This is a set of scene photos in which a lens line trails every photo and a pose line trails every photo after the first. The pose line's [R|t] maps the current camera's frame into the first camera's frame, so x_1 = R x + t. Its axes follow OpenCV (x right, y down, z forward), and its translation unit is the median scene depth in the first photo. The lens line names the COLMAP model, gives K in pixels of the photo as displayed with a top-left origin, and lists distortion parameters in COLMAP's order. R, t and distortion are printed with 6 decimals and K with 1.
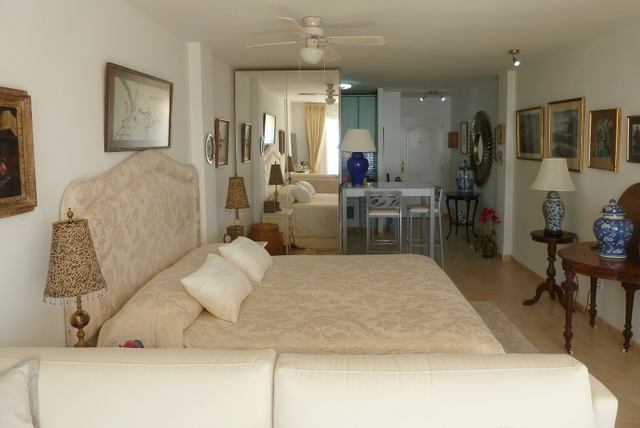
lens RADIAL K [[463.7, 0, 320.0], [0, 463.7, 214.0], [0, 0, 1]] dist [-0.016592, -0.003368]
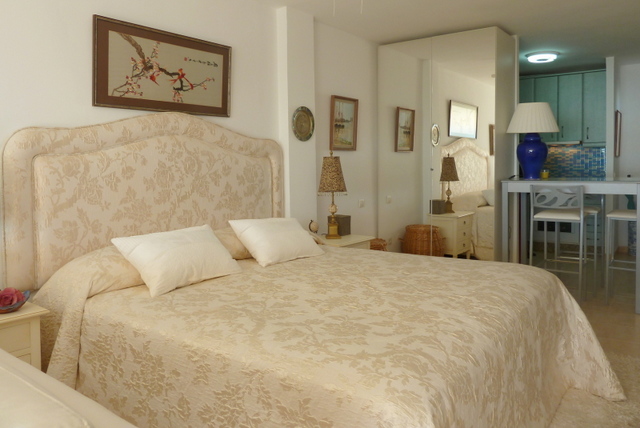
lens RADIAL K [[463.7, 0, 320.0], [0, 463.7, 214.0], [0, 0, 1]] dist [-0.016592, -0.003368]
pose [[0.832775, 0.057254, -0.550643, 0.256400], [-0.077079, 0.996941, -0.012912, 0.036814], [0.548220, 0.053196, 0.834641, 0.230966]]
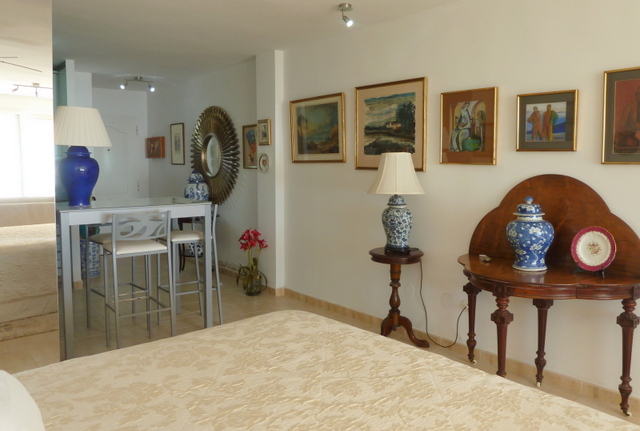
lens RADIAL K [[510.2, 0, 319.8], [0, 510.2, 209.1], [0, 0, 1]] dist [-0.009071, -0.002774]
pose [[0.747888, -0.047196, 0.662145, -0.137073], [0.093588, 0.995003, -0.034785, -0.008612], [-0.657195, 0.087984, 0.748568, 0.393181]]
